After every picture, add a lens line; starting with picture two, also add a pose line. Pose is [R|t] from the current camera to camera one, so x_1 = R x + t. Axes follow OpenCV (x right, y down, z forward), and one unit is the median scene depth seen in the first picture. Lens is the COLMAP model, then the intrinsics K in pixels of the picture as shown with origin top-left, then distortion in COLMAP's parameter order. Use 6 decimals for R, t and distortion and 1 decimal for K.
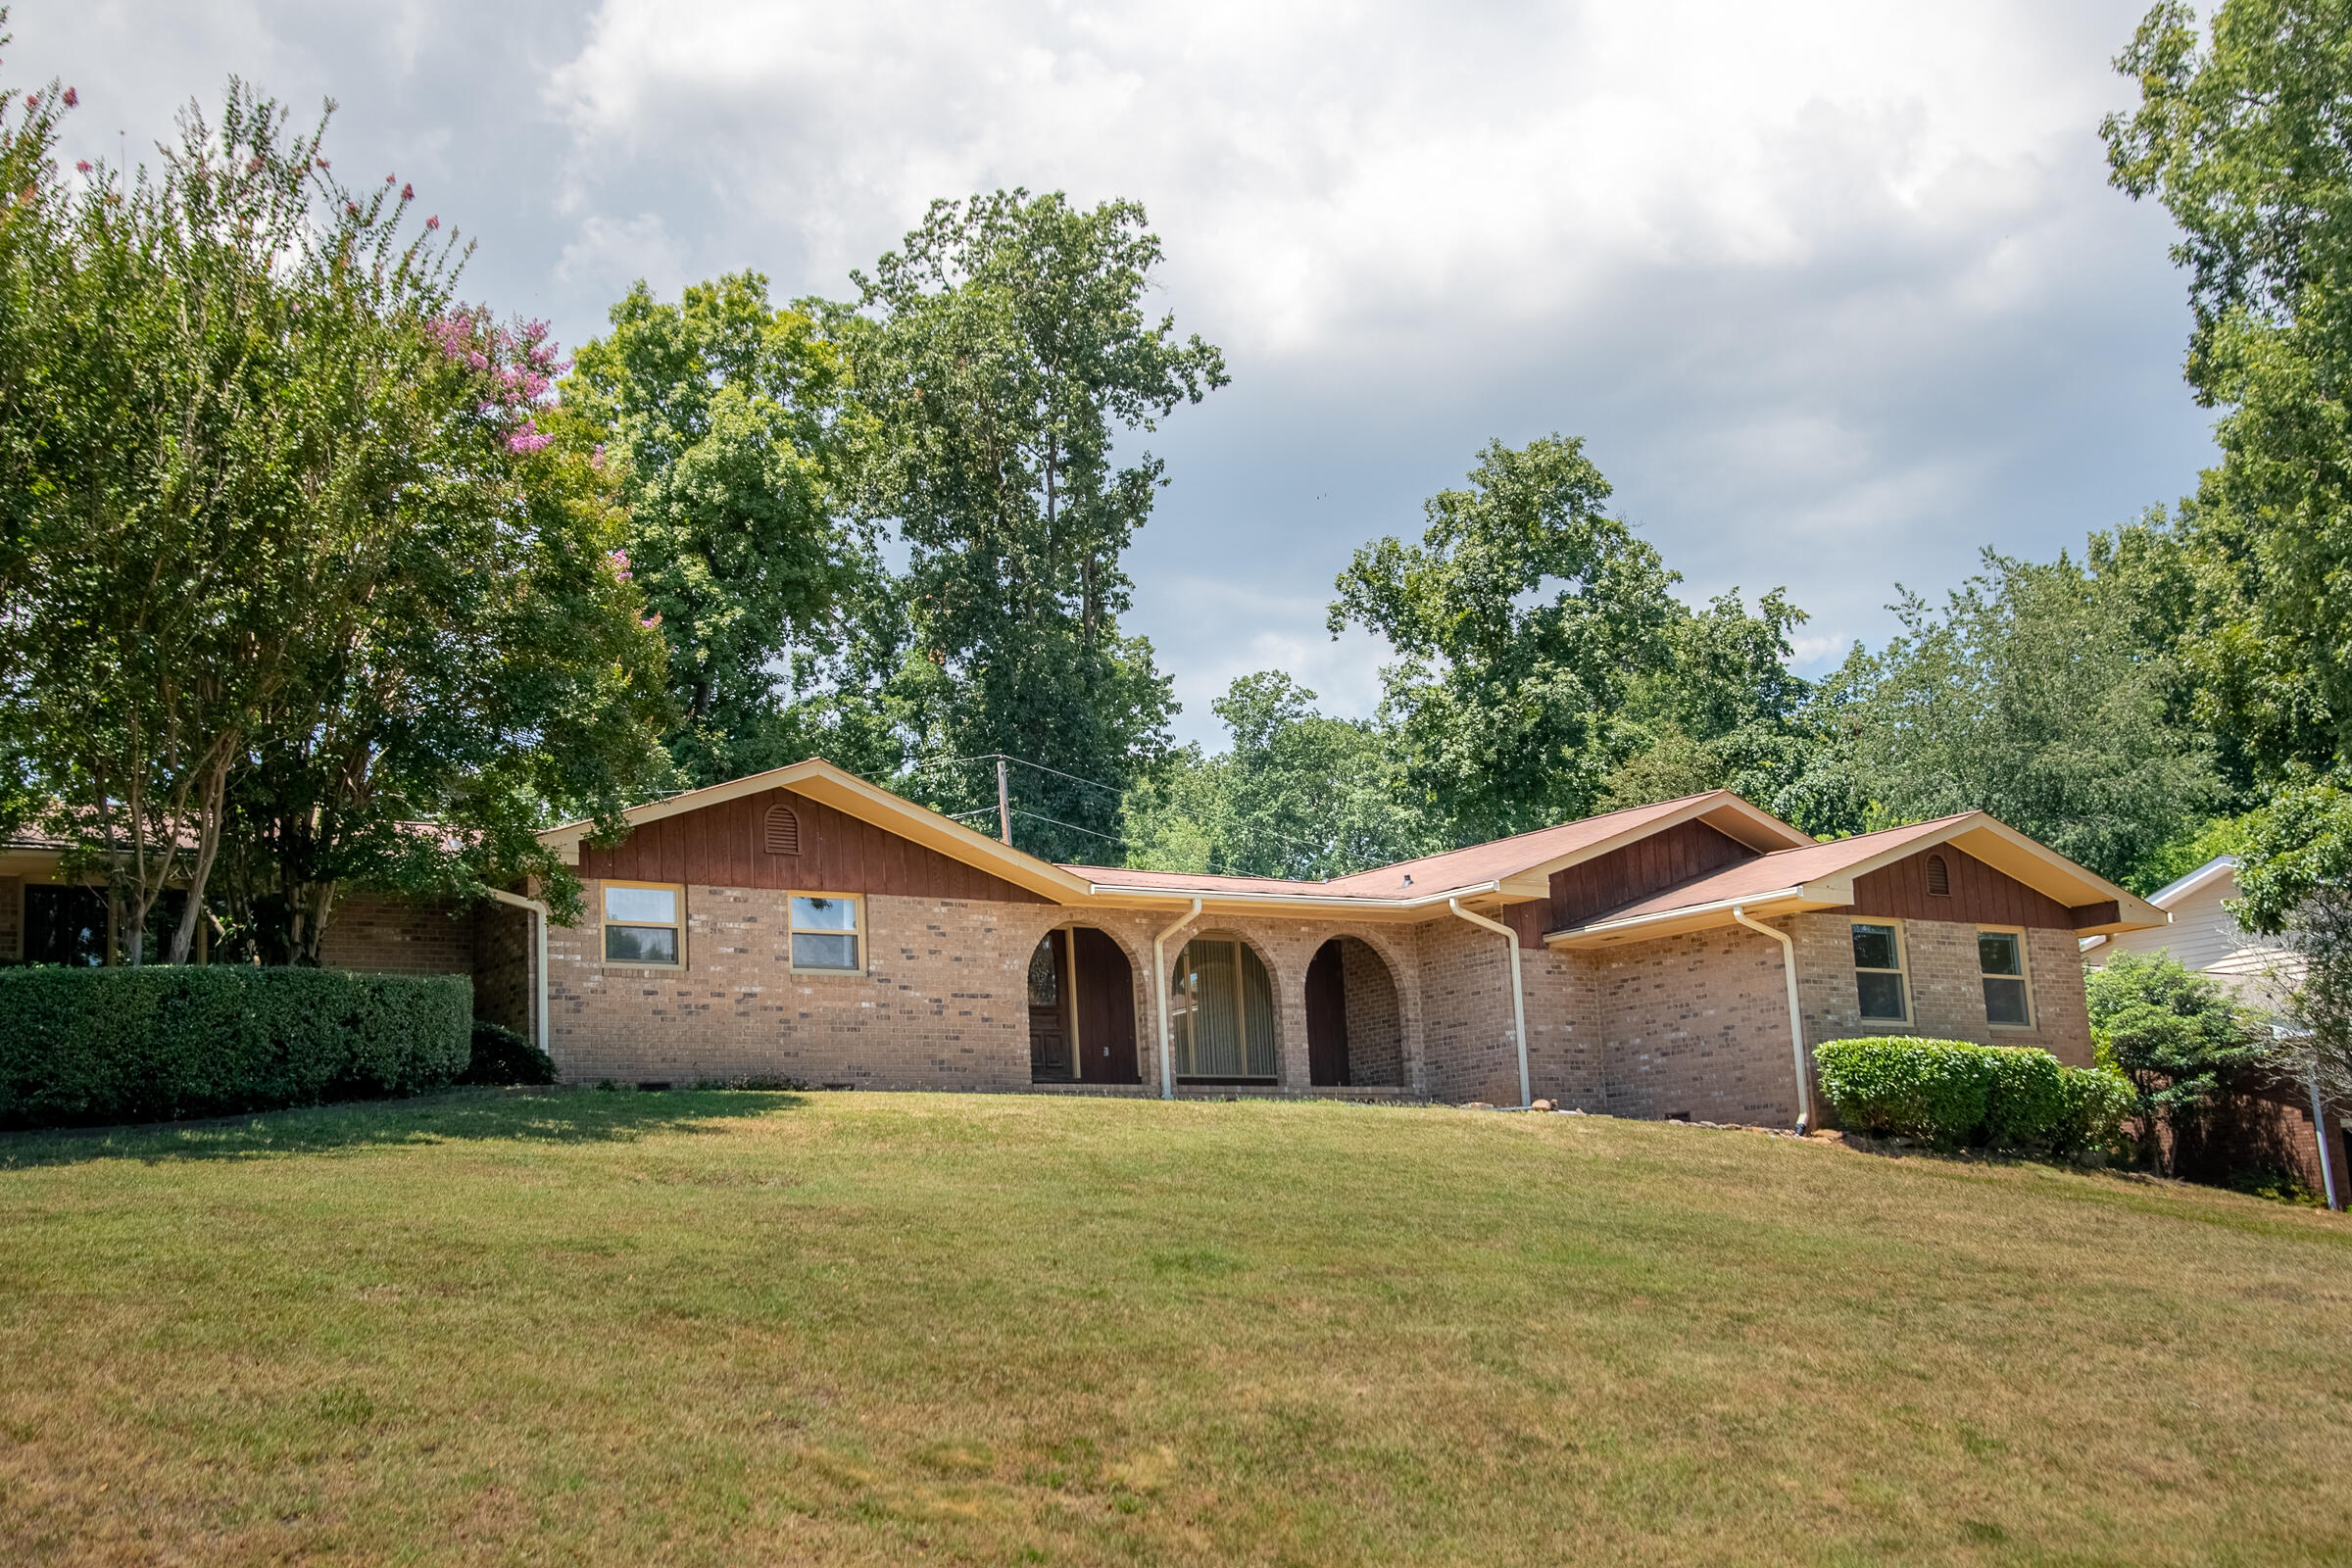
lens RADIAL K [[2863.9, 0, 1168.2], [0, 2863.9, 795.0], [0, 0, 1]] dist [0.043753, 0.000000]
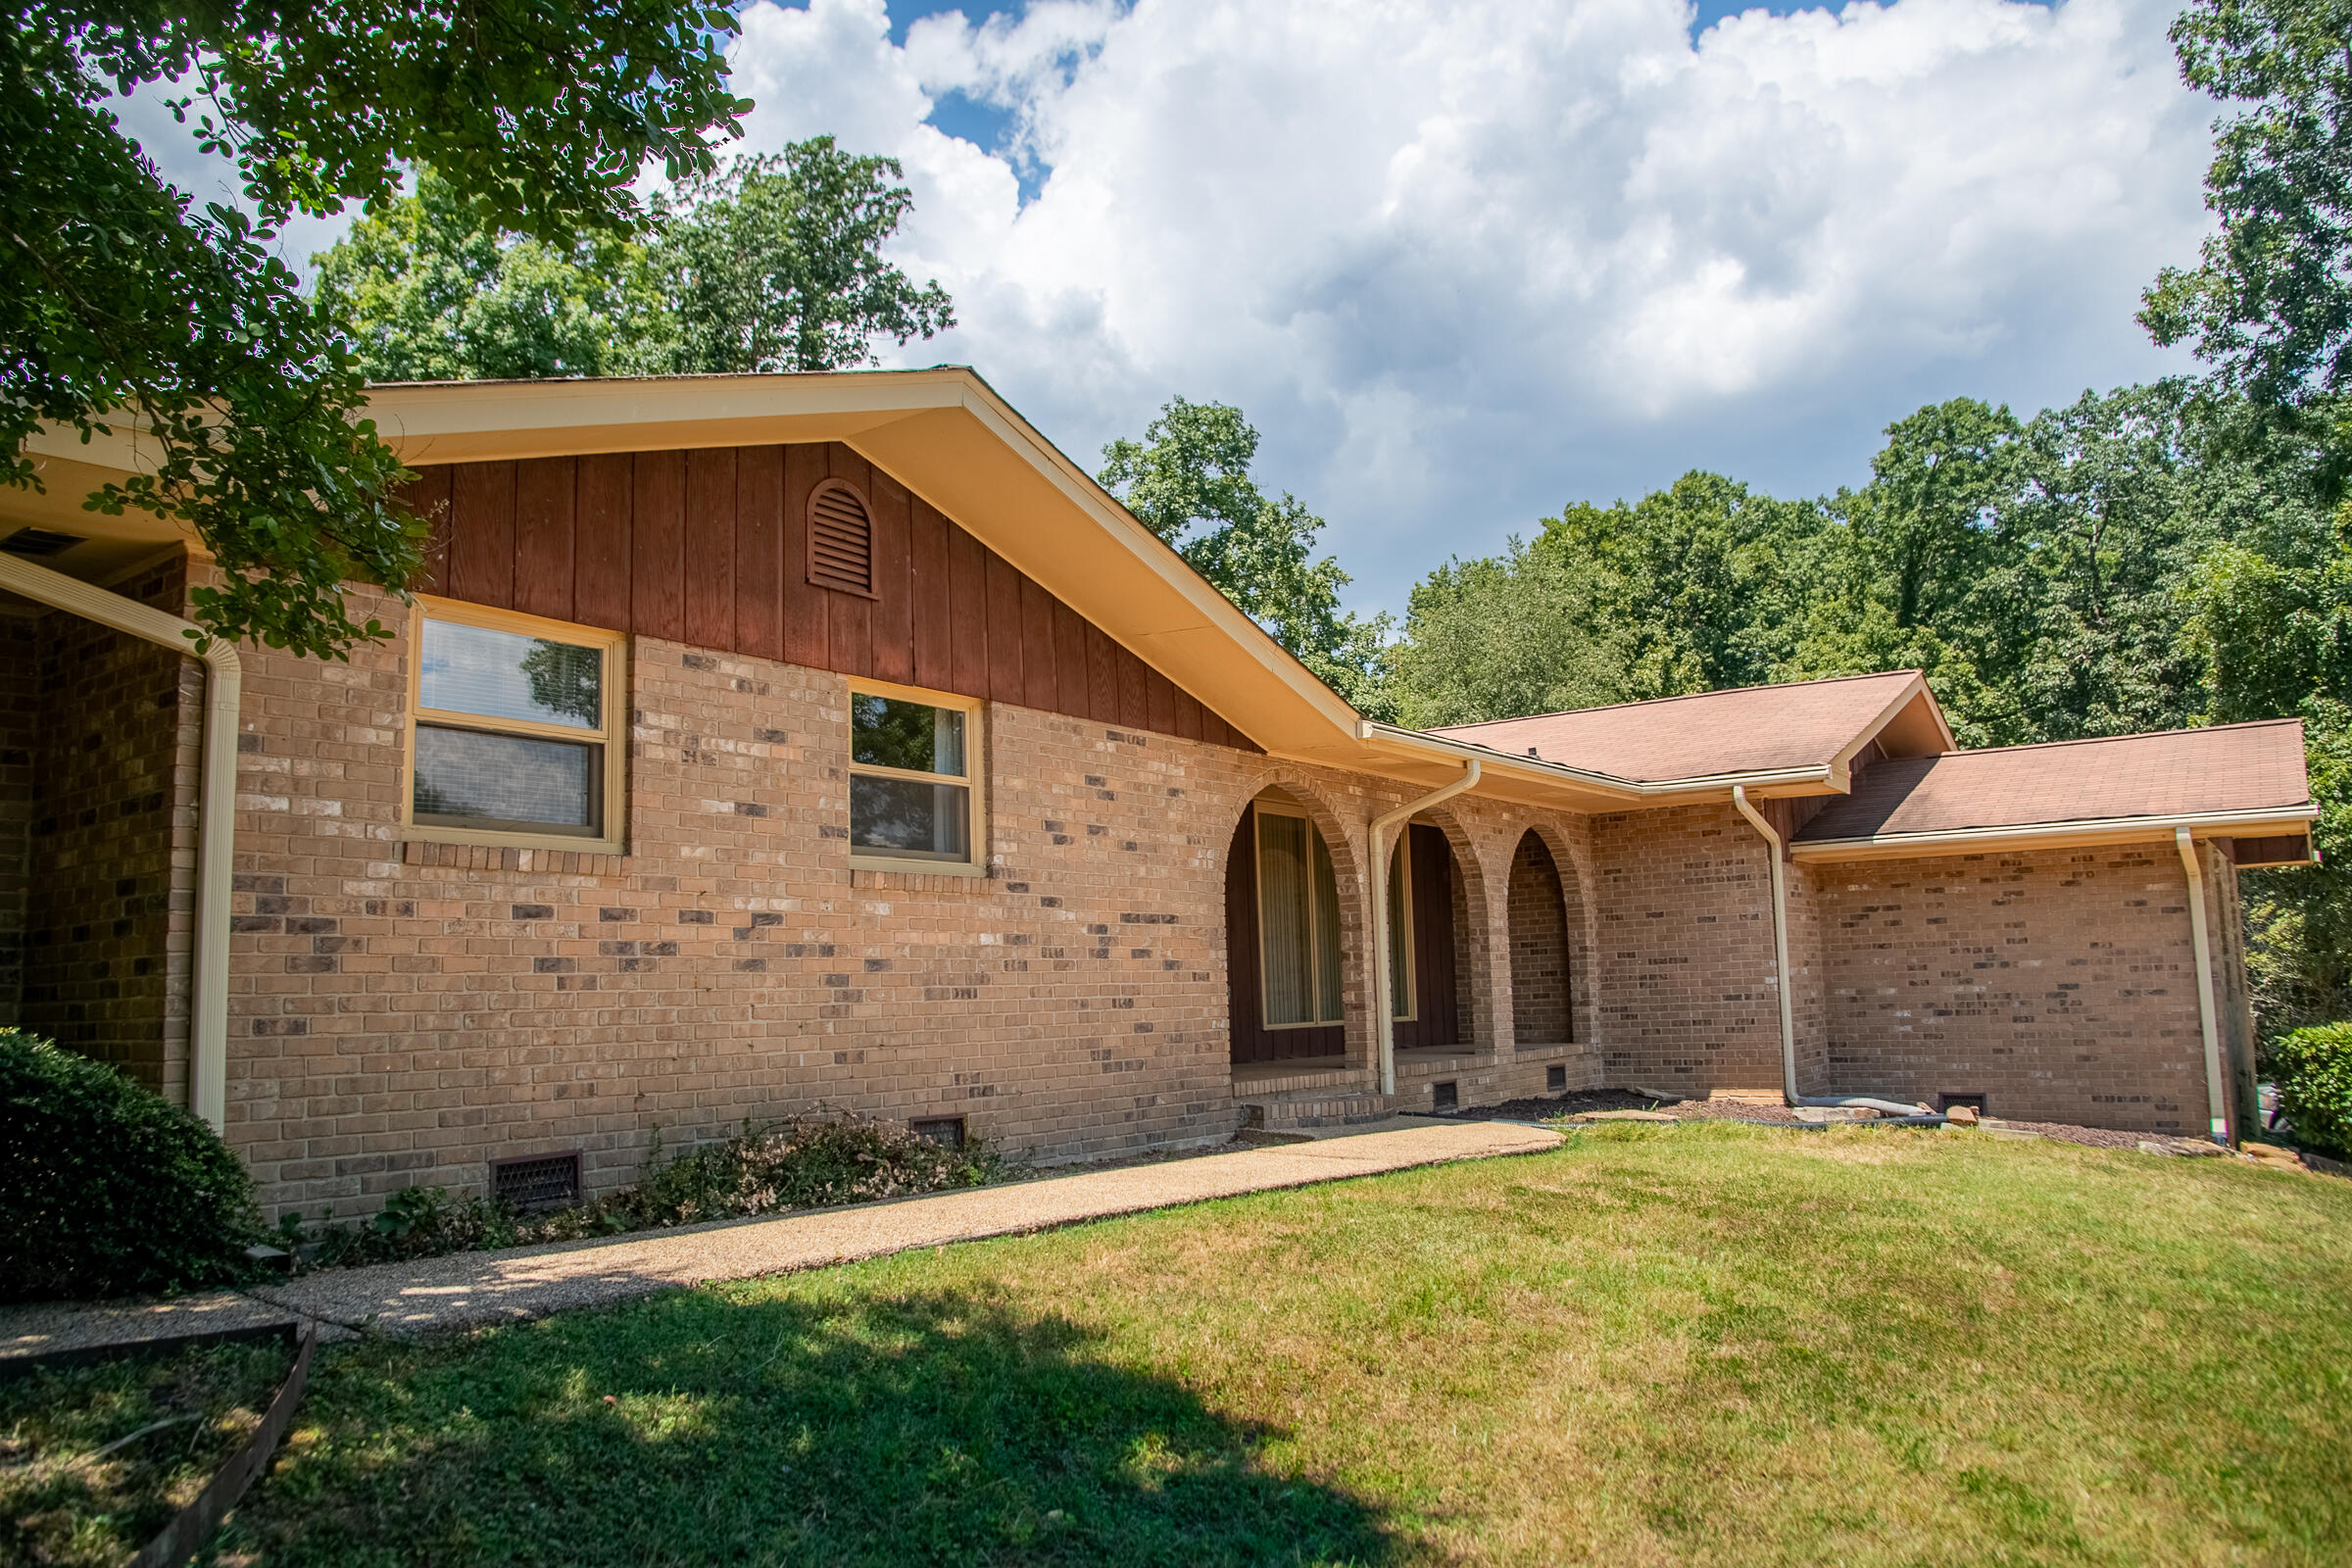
lens RADIAL K [[1640.5, 0, 1172.2], [0, 1640.5, 812.0], [0, 0, 1]] dist [-0.108170, 0.018731]
pose [[0.958821, 0.059668, 0.277673, -0.135391], [-0.075809, 0.995978, 0.047751, 0.033713], [-0.273707, -0.066835, 0.959488, 0.659186]]
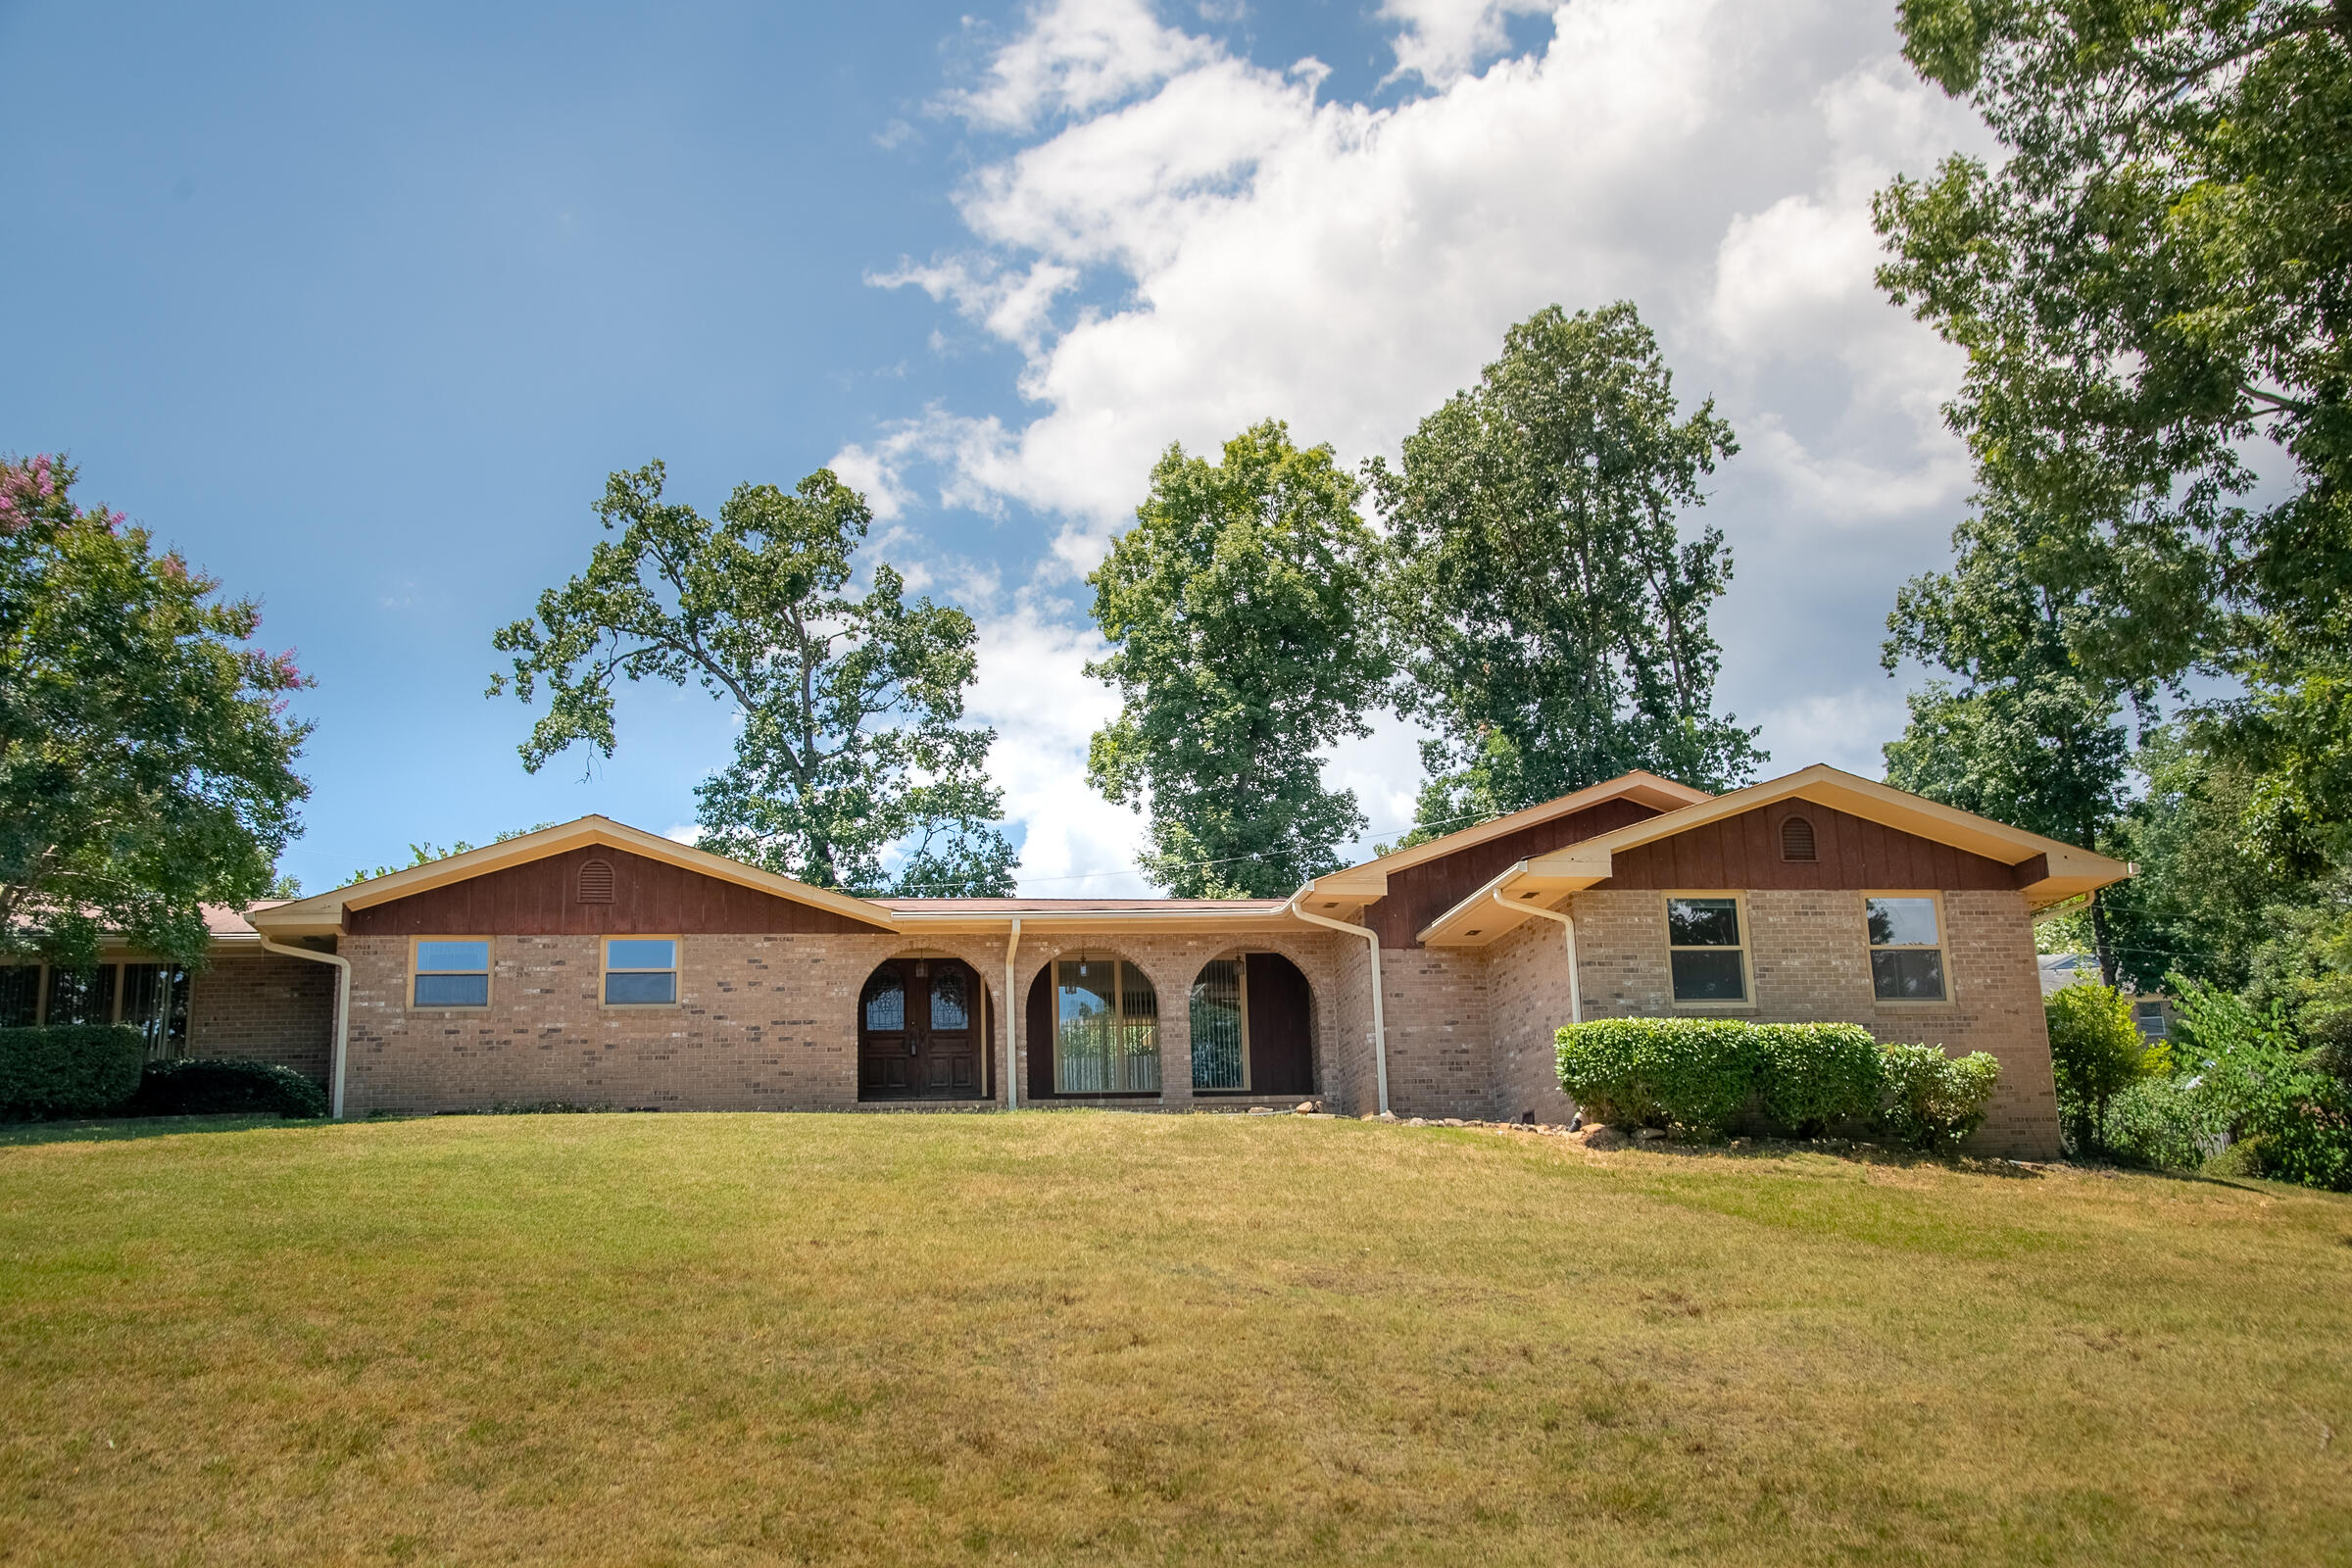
lens RADIAL K [[2329.9, 0, 1176.6], [0, 2329.9, 775.0], [0, 0, 1]] dist [-0.000246, 0.000000]
pose [[0.893523, -0.094499, -0.438960, 0.418935], [0.072667, 0.995149, -0.066318, 0.042089], [0.443098, 0.027359, 0.896056, 0.249432]]
